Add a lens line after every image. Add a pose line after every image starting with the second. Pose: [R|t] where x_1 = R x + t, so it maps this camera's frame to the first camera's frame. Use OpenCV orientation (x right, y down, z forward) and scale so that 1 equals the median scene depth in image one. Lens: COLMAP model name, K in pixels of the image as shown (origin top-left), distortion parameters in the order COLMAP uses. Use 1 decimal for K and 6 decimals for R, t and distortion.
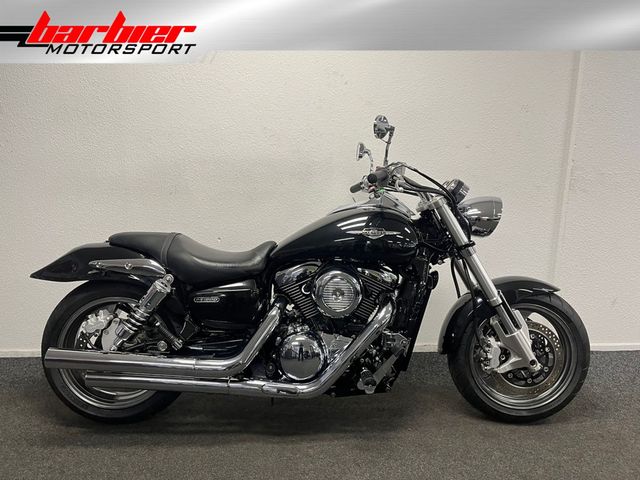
lens RADIAL K [[491.1, 0, 320.1], [0, 491.1, 240.5], [0, 0, 1]] dist [0.076732, -0.096304]
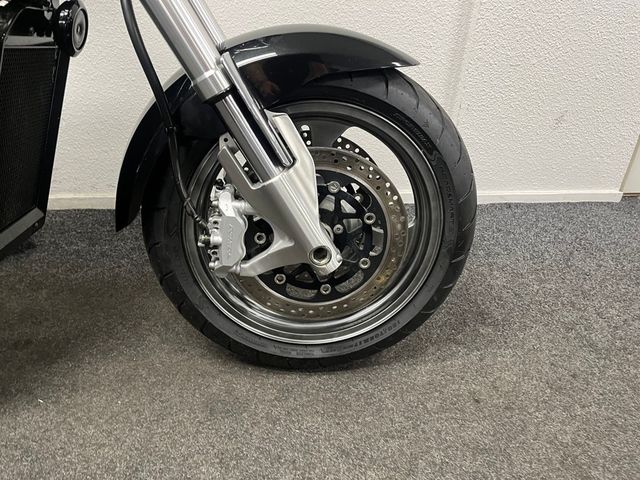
lens RADIAL K [[491.1, 0, 321.7], [0, 491.1, 234.3], [0, 0, 1]] dist [0.076732, -0.096304]
pose [[0.997347, -0.007971, 0.072357, 0.400506], [-0.014829, 0.950897, 0.309153, 0.111881], [-0.071268, -0.309406, 0.948256, 0.638105]]
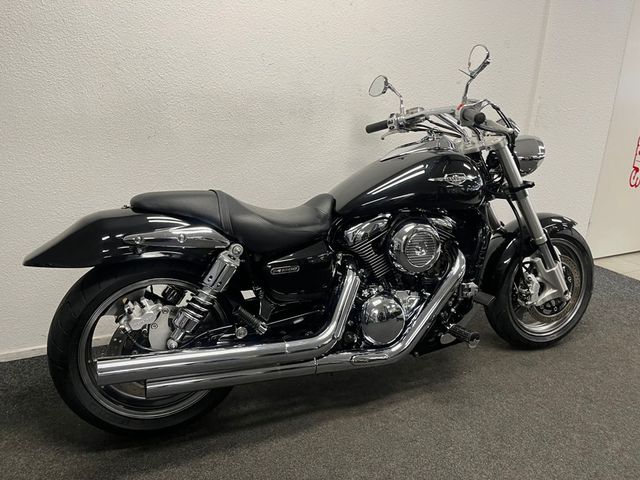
lens RADIAL K [[491.1, 0, 321.5], [0, 491.1, 239.9], [0, 0, 1]] dist [0.076732, -0.096304]
pose [[0.932818, -0.090917, 0.348691, -0.427475], [0.045509, 0.989624, 0.136286, -0.037330], [-0.357463, -0.111262, 0.927276, 0.205971]]
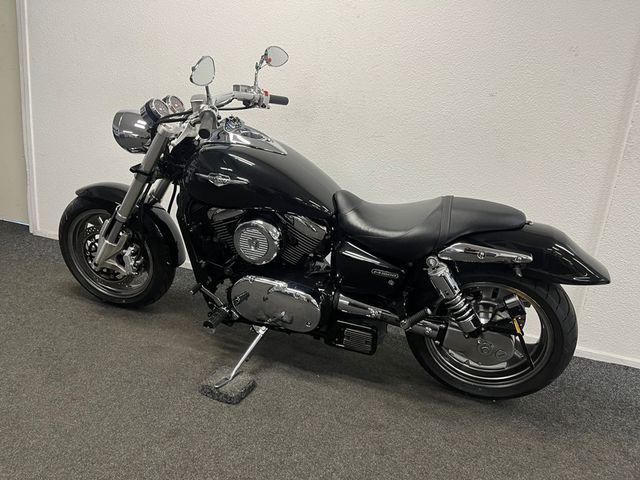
lens RADIAL K [[491.1, 0, 317.2], [0, 491.1, 238.1], [0, 0, 1]] dist [0.076732, -0.096304]
pose [[0.914489, 0.168245, -0.367973, 0.502974], [-0.142605, 0.985112, 0.096011, 0.019752], [0.378648, -0.035326, 0.924867, 0.110723]]
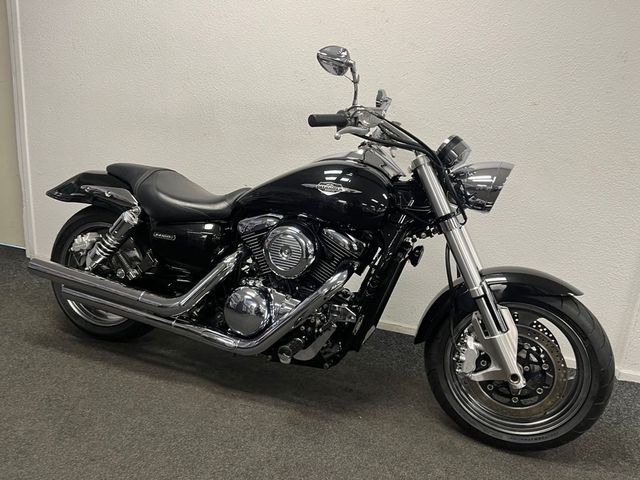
lens RADIAL K [[491.1, 0, 322.3], [0, 491.1, 242.1], [0, 0, 1]] dist [0.076732, -0.096304]
pose [[0.927693, 0.147999, -0.342755, 0.383105], [-0.125718, 0.988290, 0.086472, 0.004587], [0.351539, -0.037129, 0.935437, 0.167407]]
